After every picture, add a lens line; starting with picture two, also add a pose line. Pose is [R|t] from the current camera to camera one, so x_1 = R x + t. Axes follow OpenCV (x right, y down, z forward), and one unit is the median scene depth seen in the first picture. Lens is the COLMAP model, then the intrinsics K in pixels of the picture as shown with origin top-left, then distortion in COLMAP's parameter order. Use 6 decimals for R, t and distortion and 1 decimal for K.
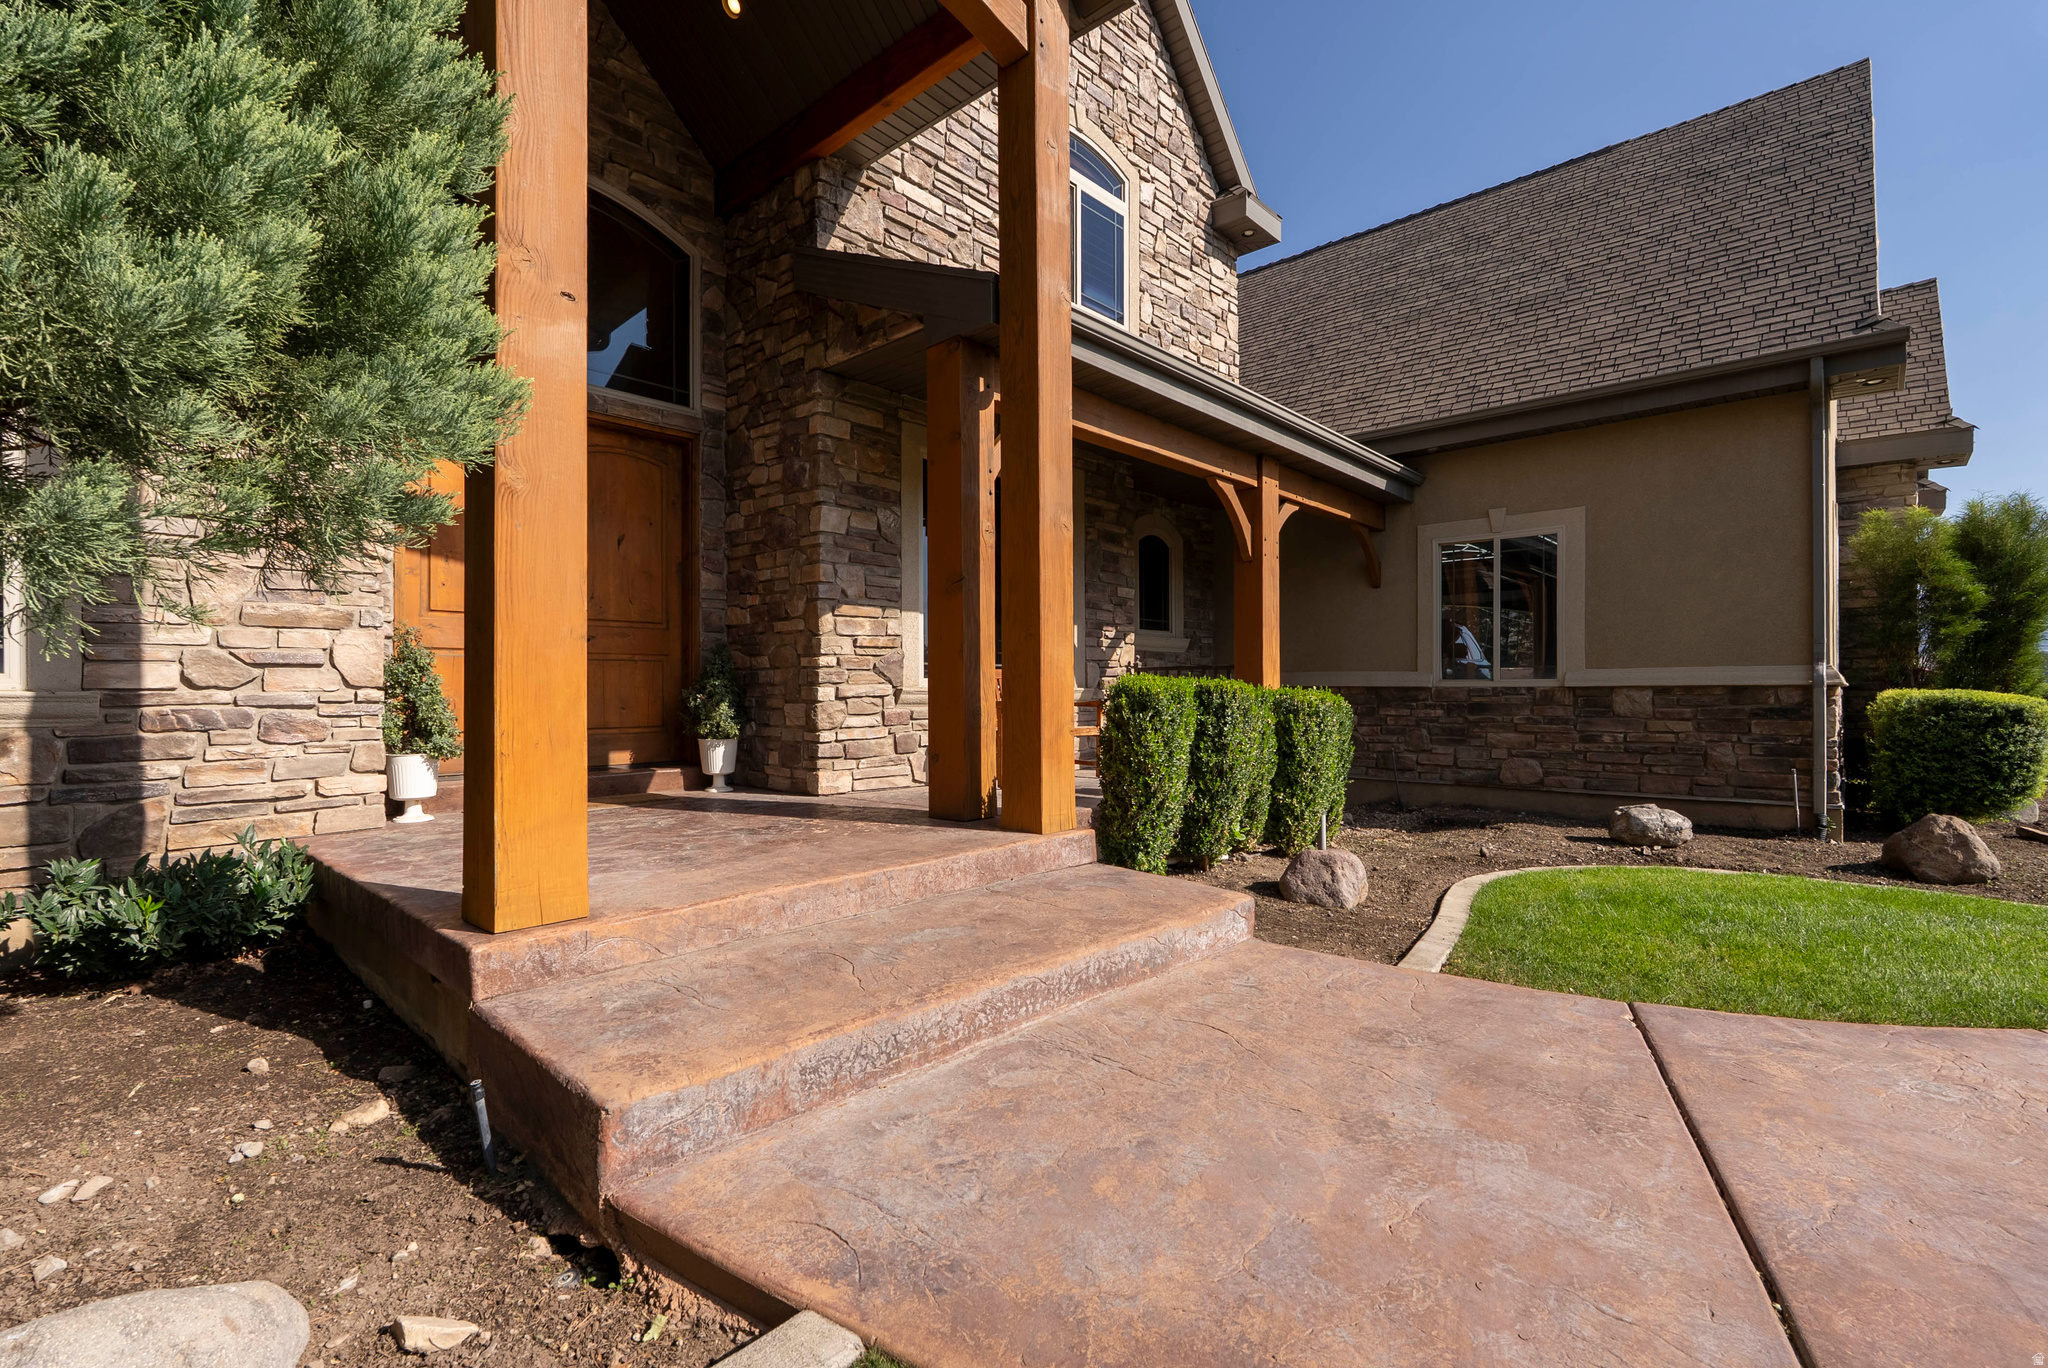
lens RADIAL K [[888.9, 0, 1023.0], [0, 888.9, 684.9], [0, 0, 1]] dist [-0.009623, 0.000448]
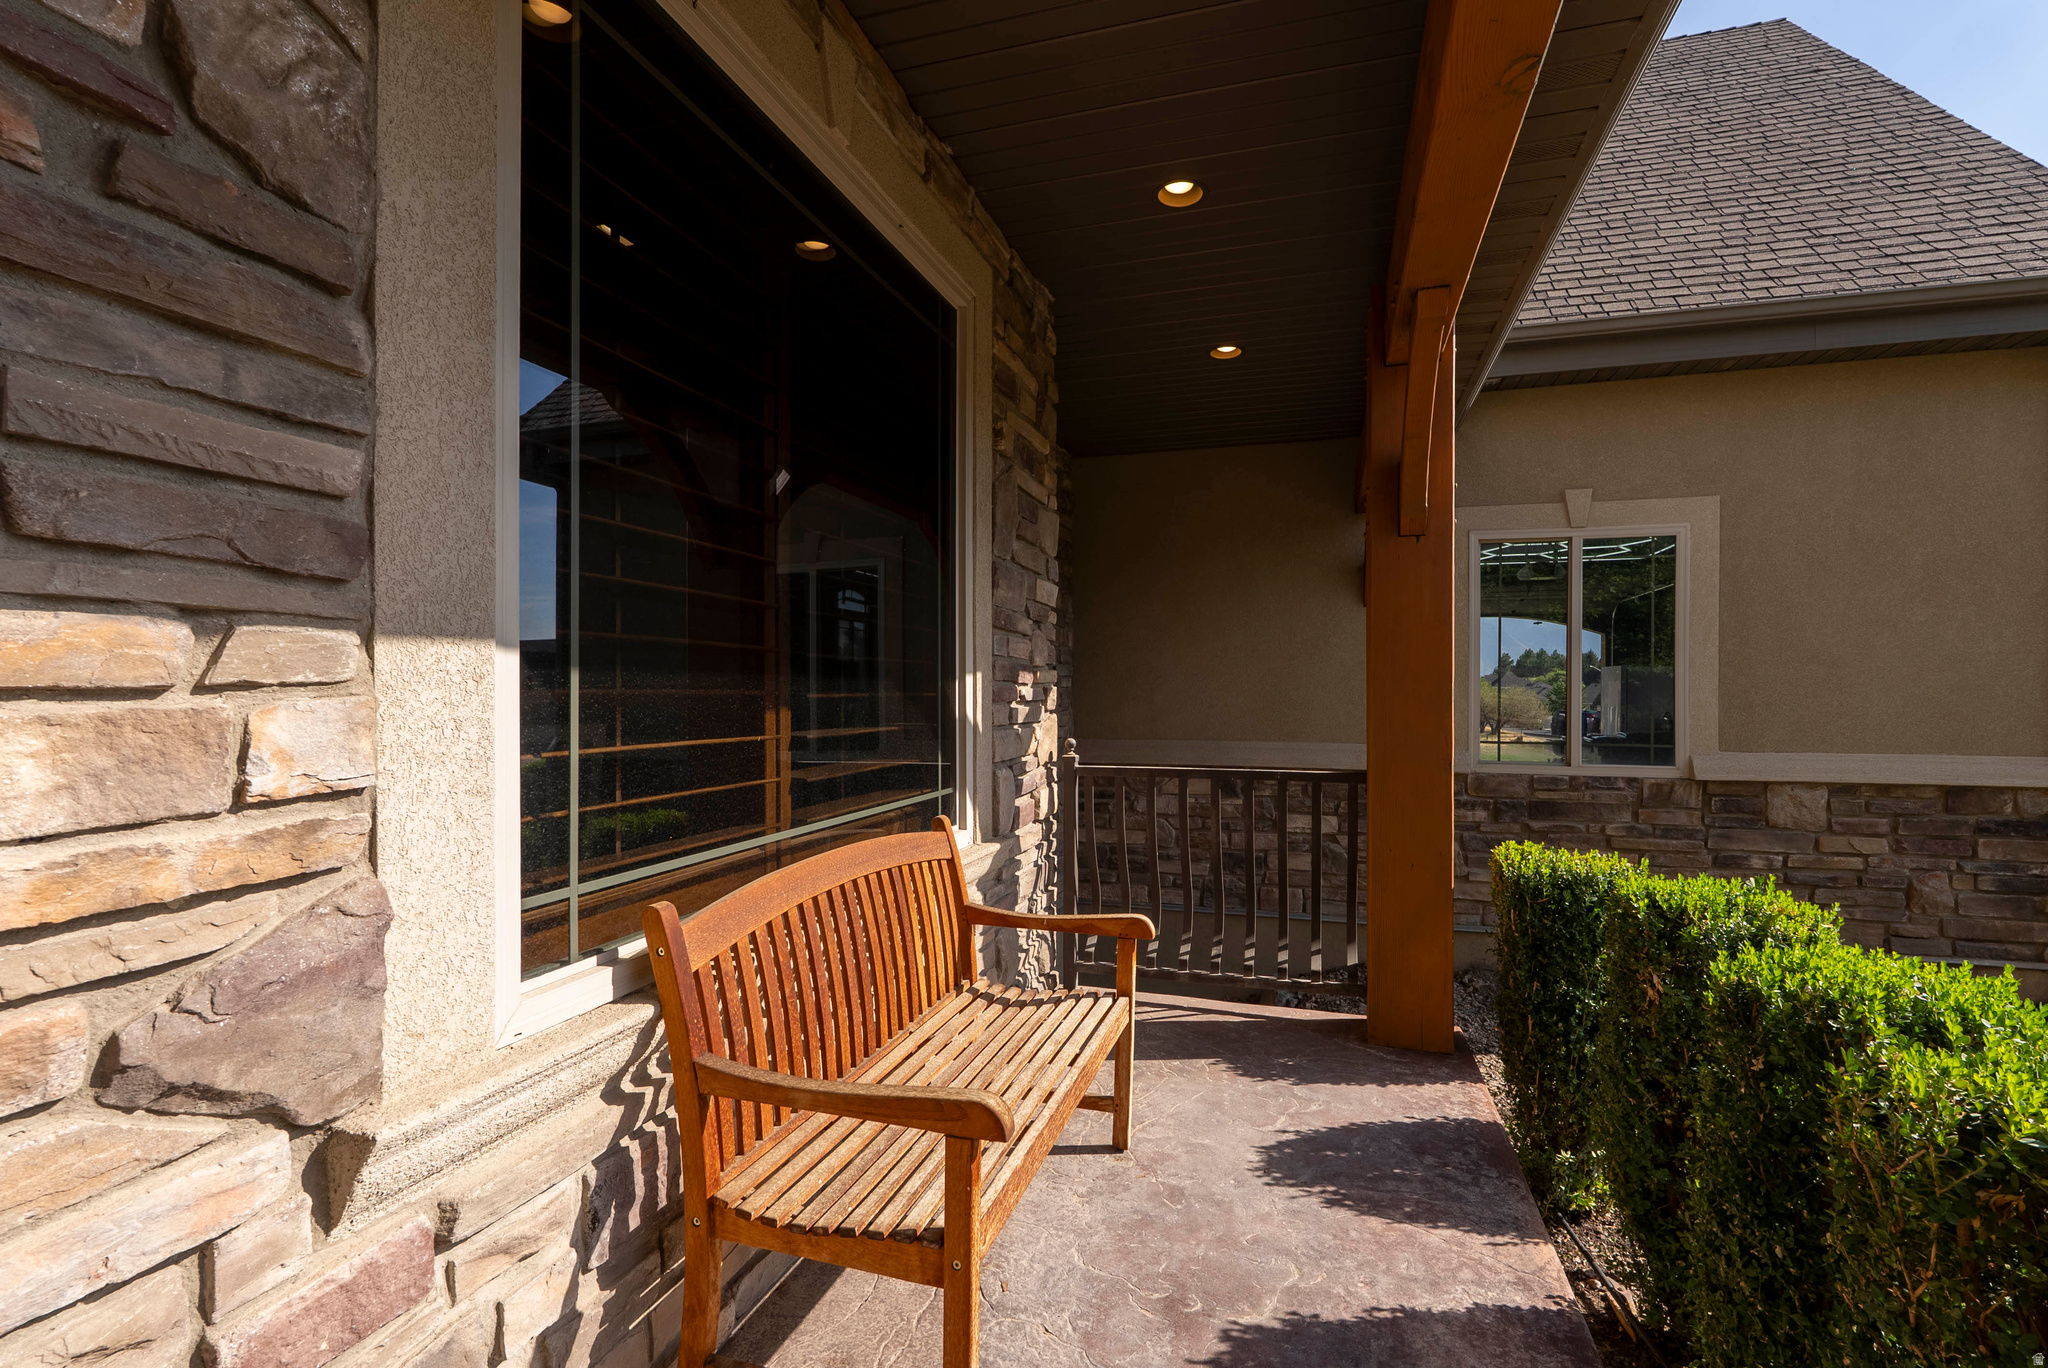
lens RADIAL K [[888.9, 0, 1047.9], [0, 888.9, 693.8], [0, 0, 1]] dist [-0.009623, 0.000448]
pose [[0.897233, 0.002831, 0.441549, -0.079334], [-0.006471, 0.999956, 0.006736, -0.061877], [-0.441511, -0.008901, 0.897212, 0.656871]]
